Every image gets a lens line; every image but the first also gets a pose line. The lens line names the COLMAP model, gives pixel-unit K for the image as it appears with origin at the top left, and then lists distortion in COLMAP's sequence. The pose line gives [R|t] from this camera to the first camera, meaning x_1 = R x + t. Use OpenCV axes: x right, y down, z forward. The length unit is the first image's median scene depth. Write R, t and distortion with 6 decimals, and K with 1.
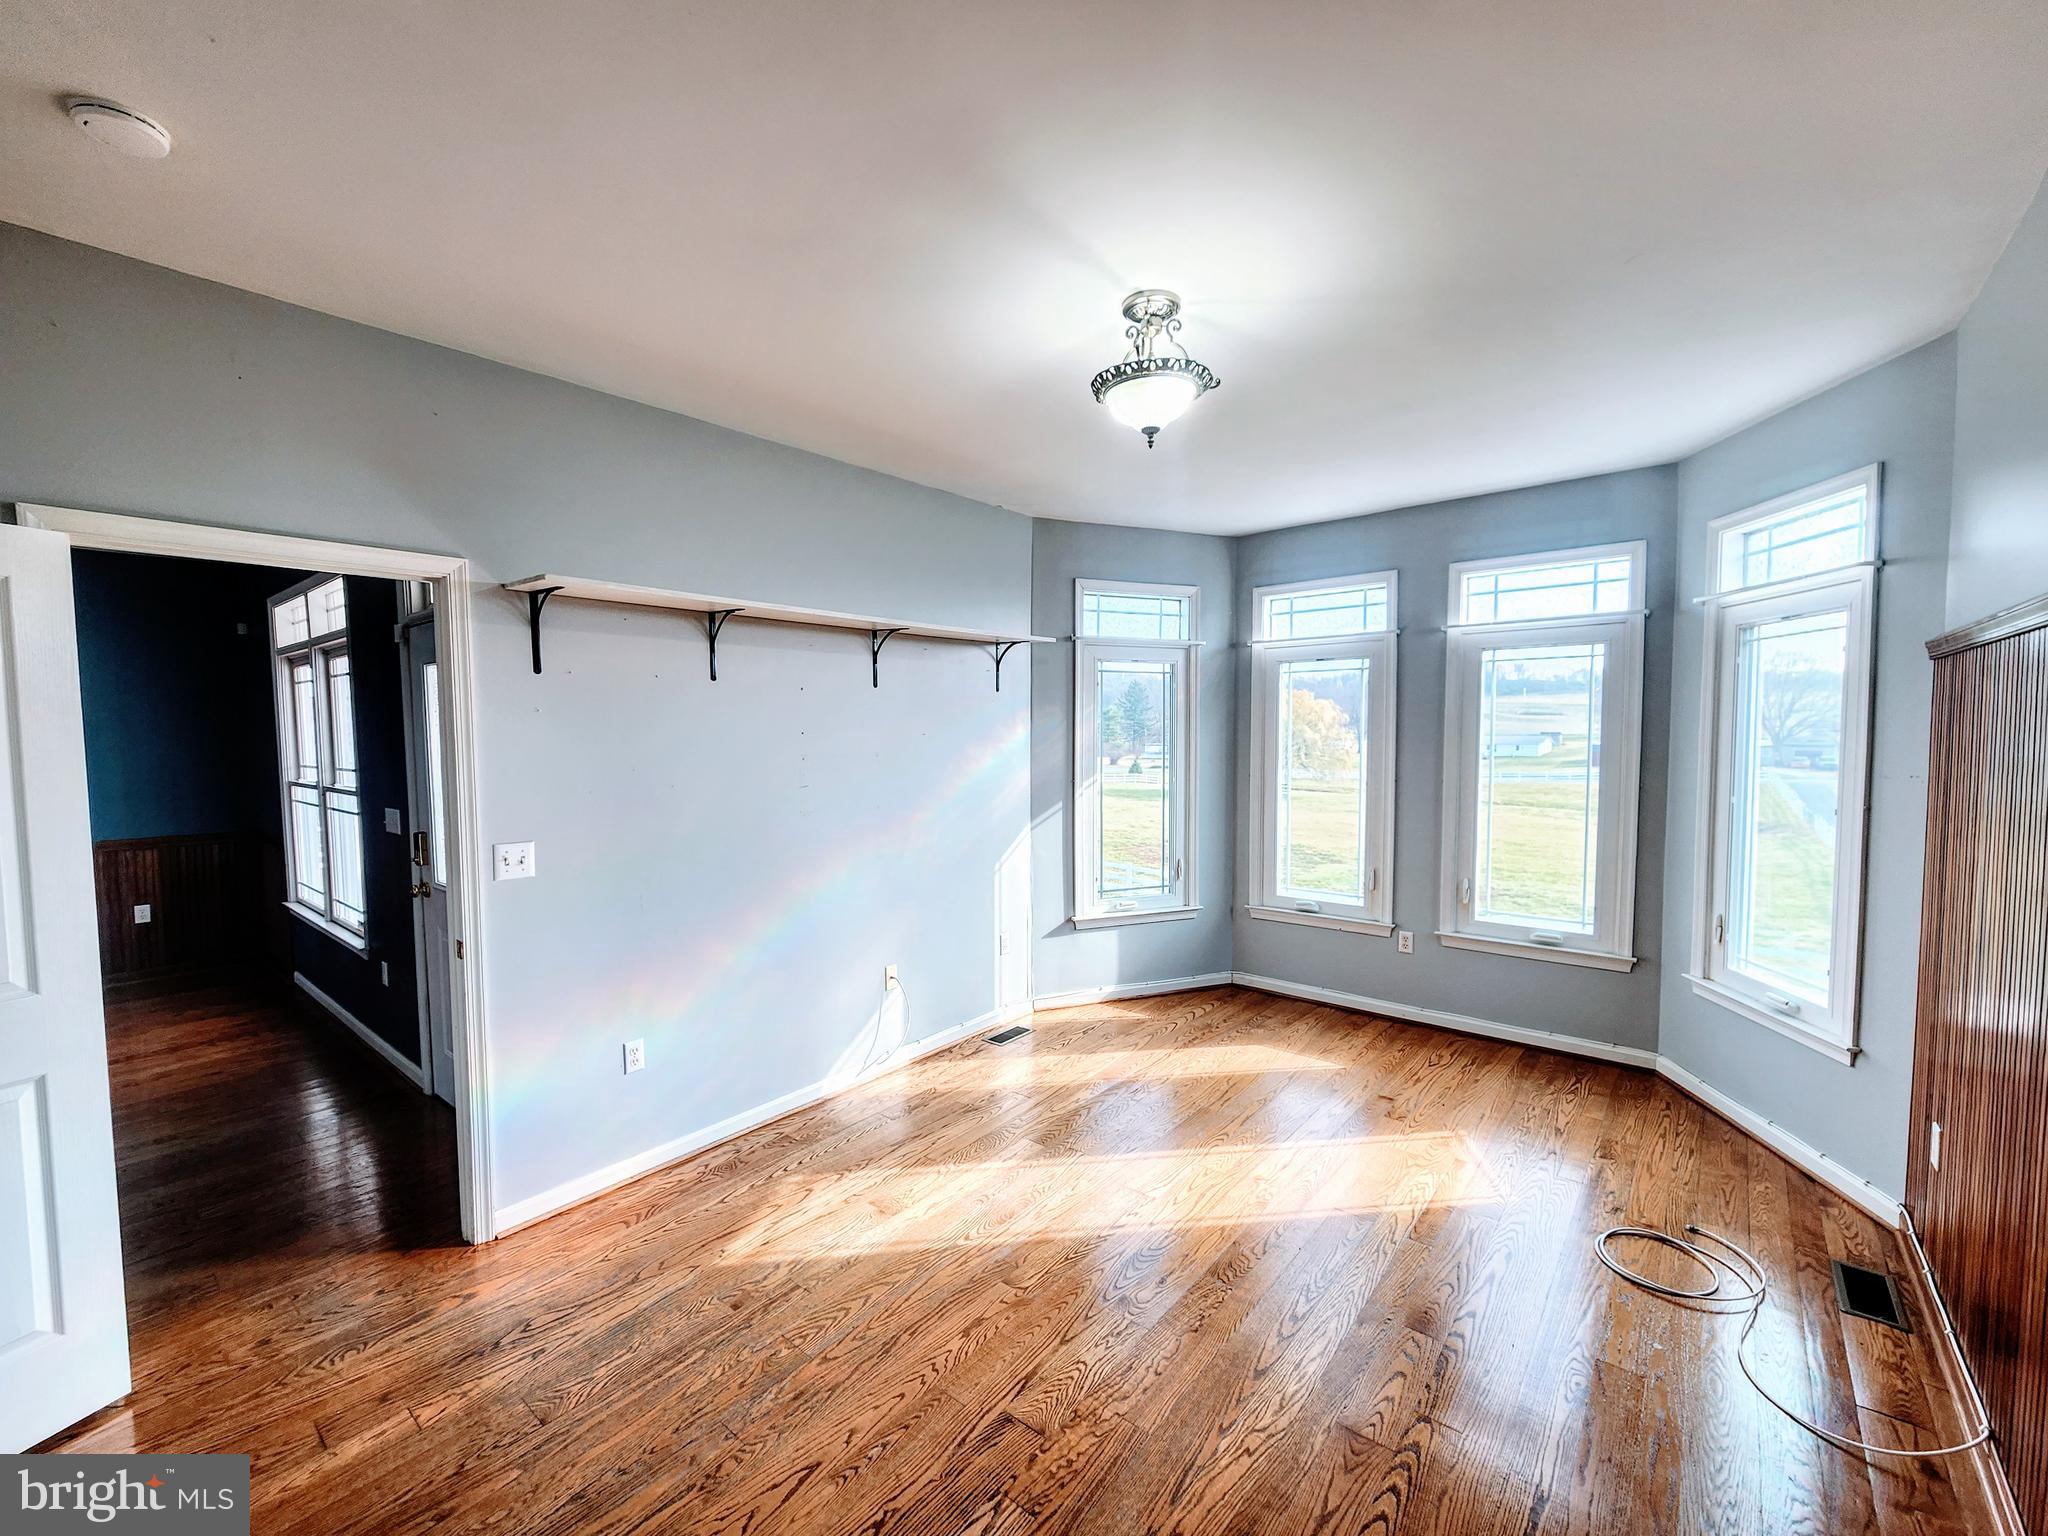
lens RADIAL K [[845.1, 0, 1015.8], [0, 845.1, 776.2], [0, 0, 1]] dist [-0.001419, -0.000763]
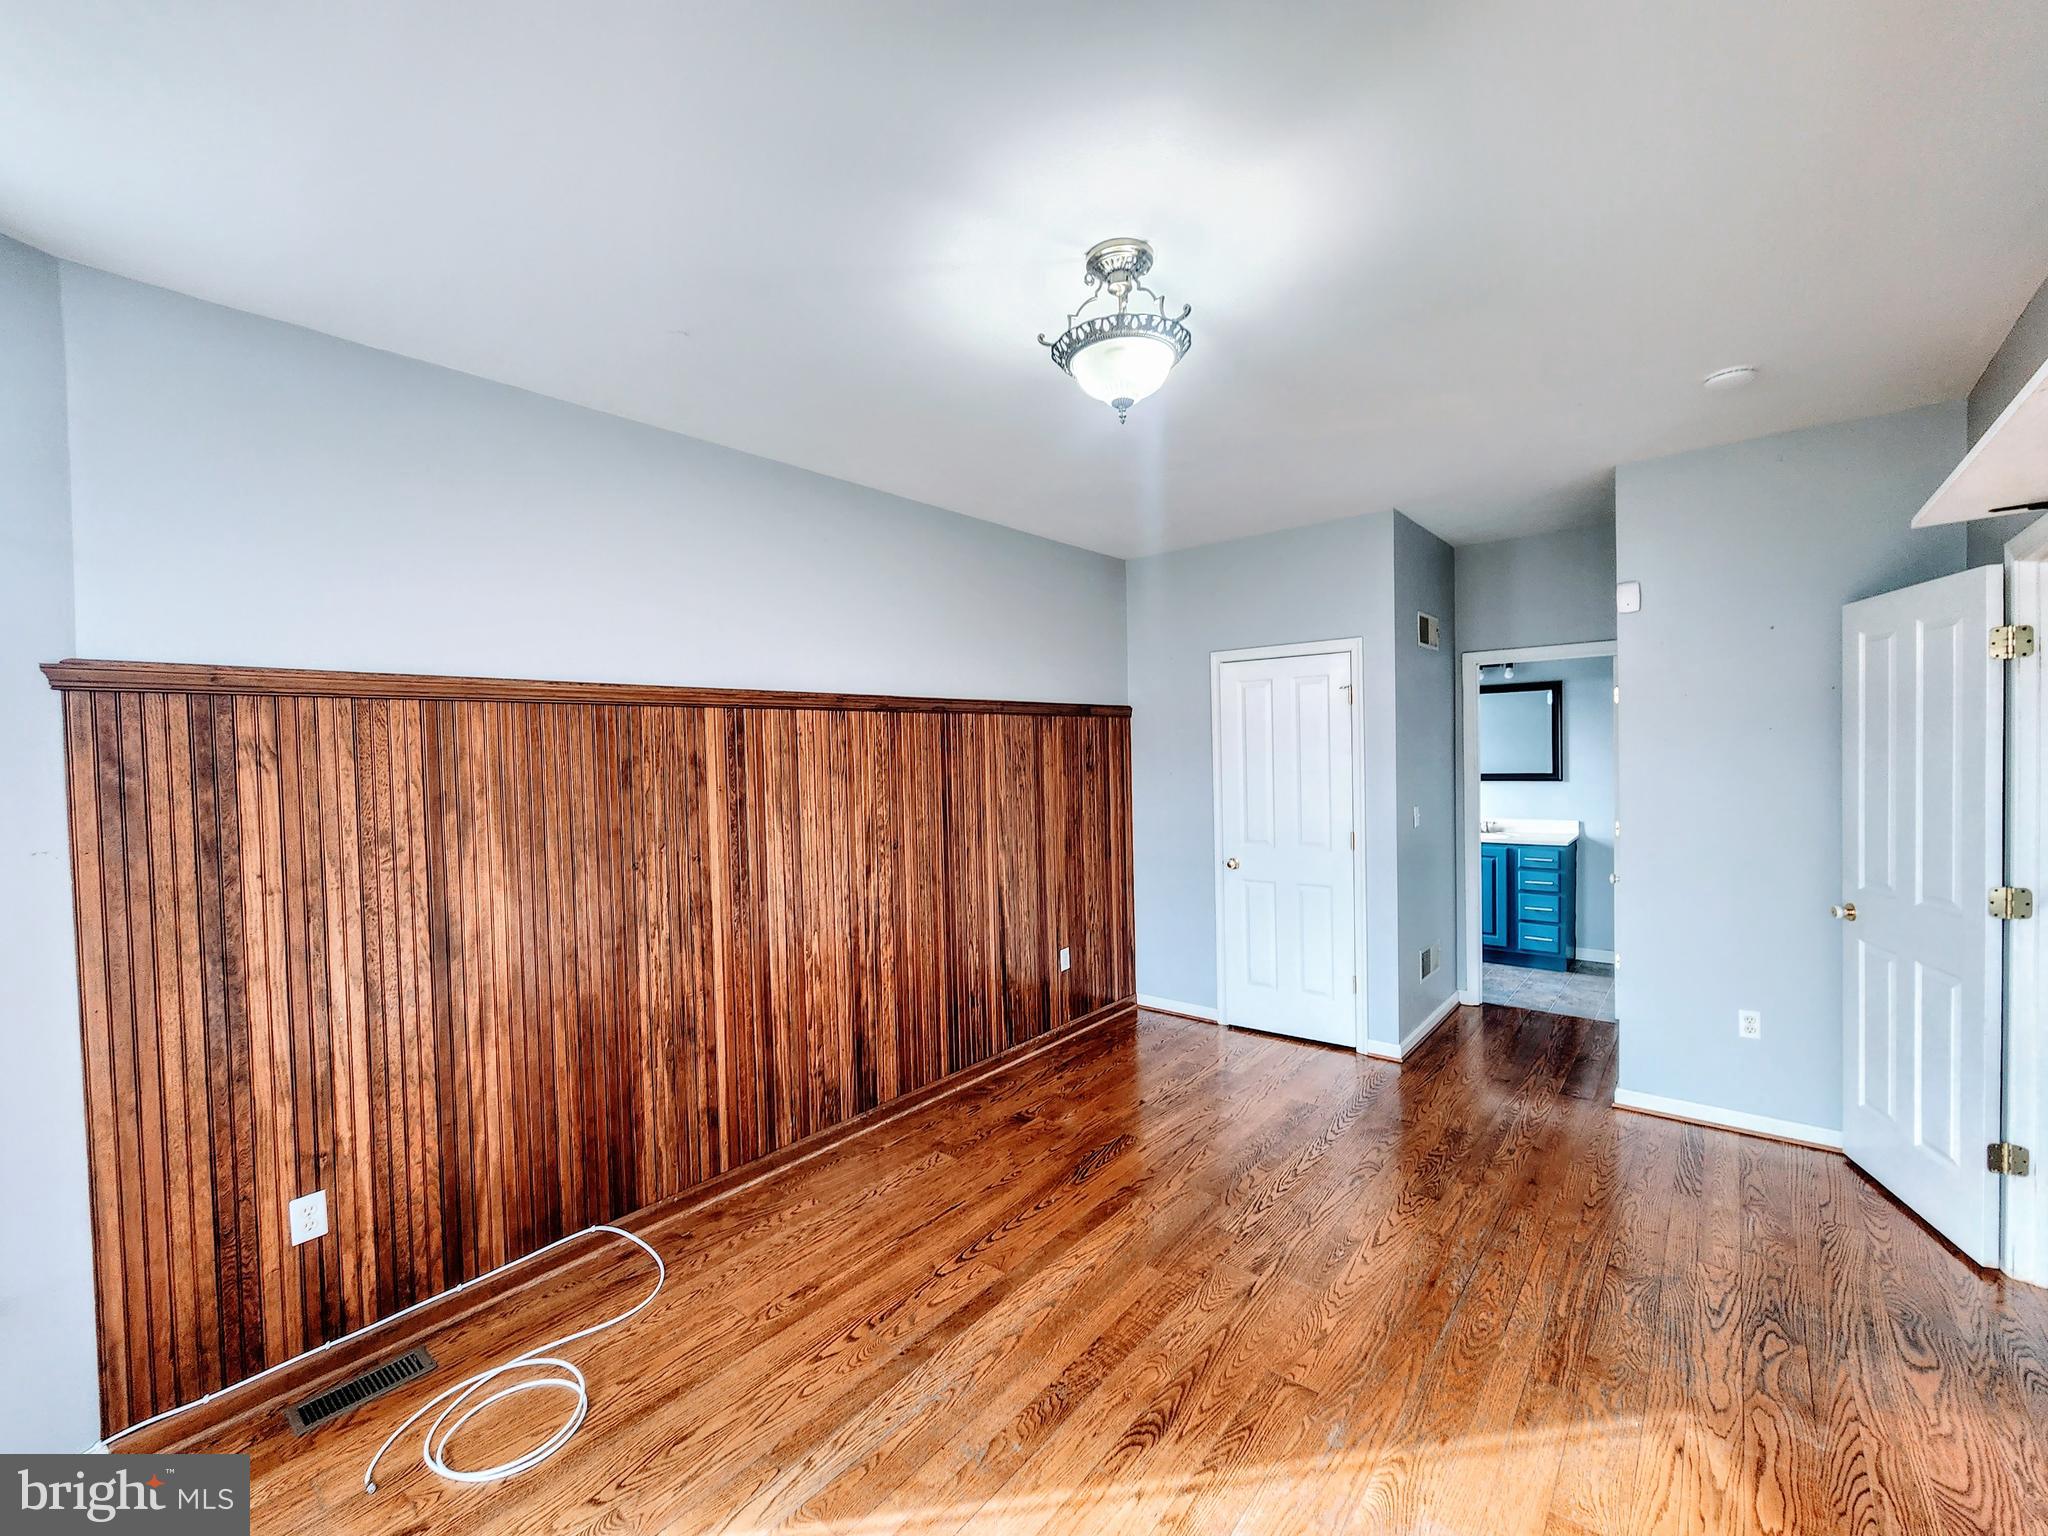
lens RADIAL K [[845.1, 0, 1015.8], [0, 845.1, 776.2], [0, 0, 1]] dist [-0.001419, -0.000763]
pose [[-0.999443, 0.032830, 0.005995, 0.153681], [0.033213, 0.996031, 0.082580, -0.059475], [-0.003261, 0.082733, -0.996566, 1.054380]]
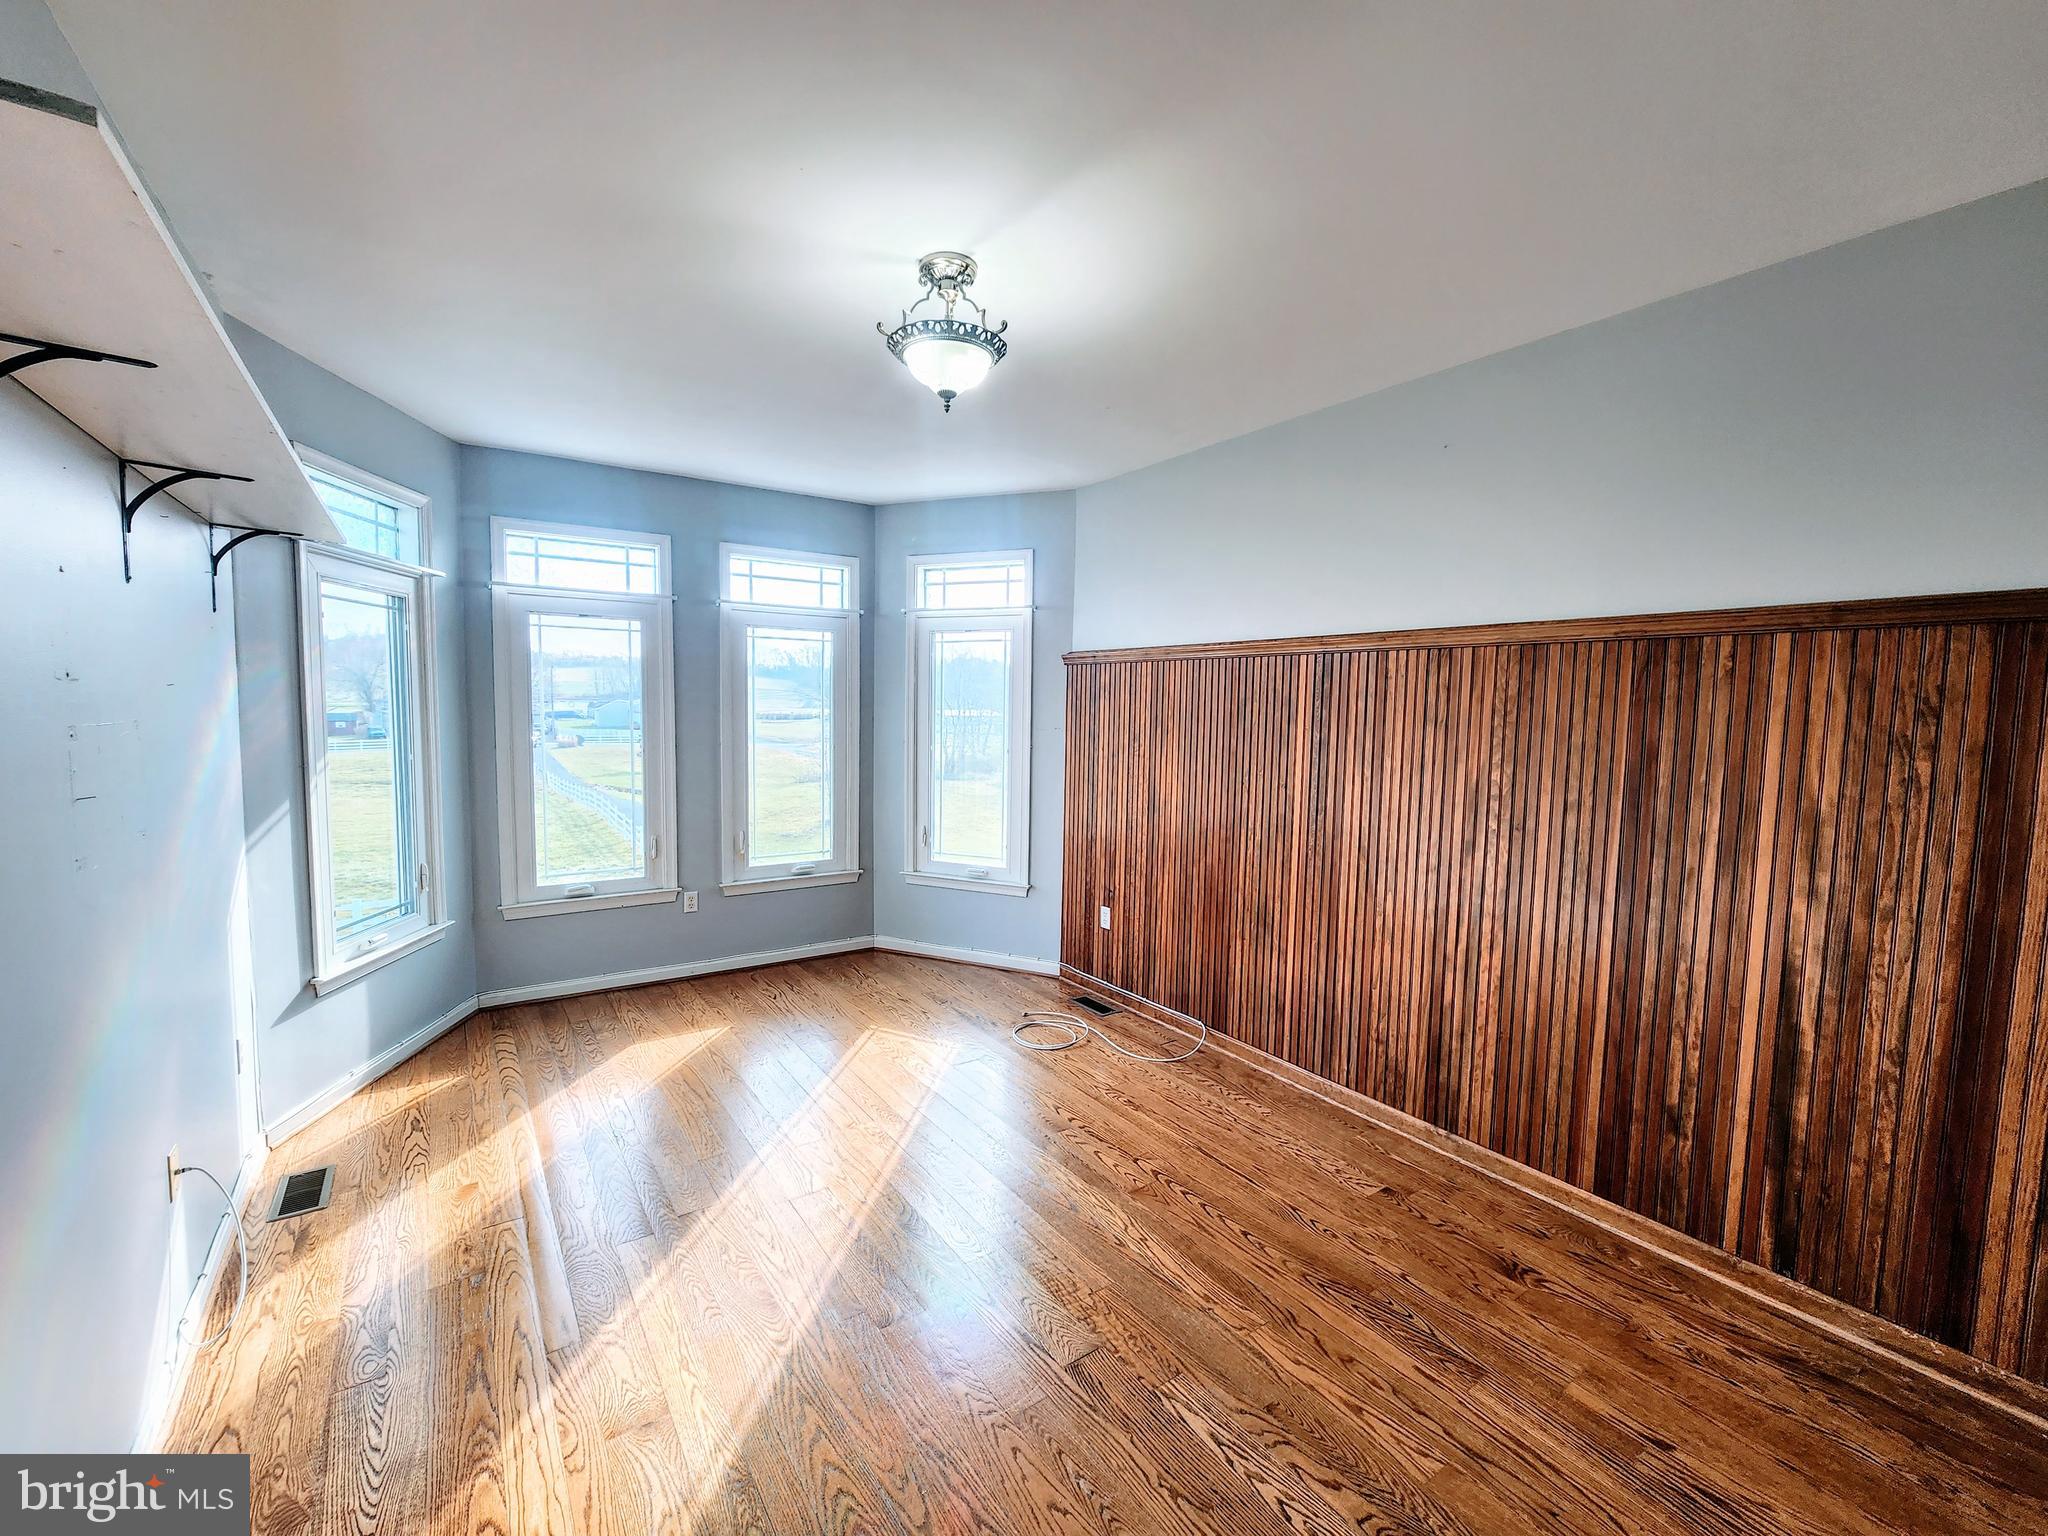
lens RADIAL K [[845.1, 0, 1015.8], [0, 845.1, 776.2], [0, 0, 1]] dist [-0.001419, -0.000763]
pose [[0.272884, -0.069918, 0.959503, -0.452706], [0.032617, 0.997455, 0.063407, -0.010546], [-0.961494, 0.013993, 0.274470, 0.365003]]
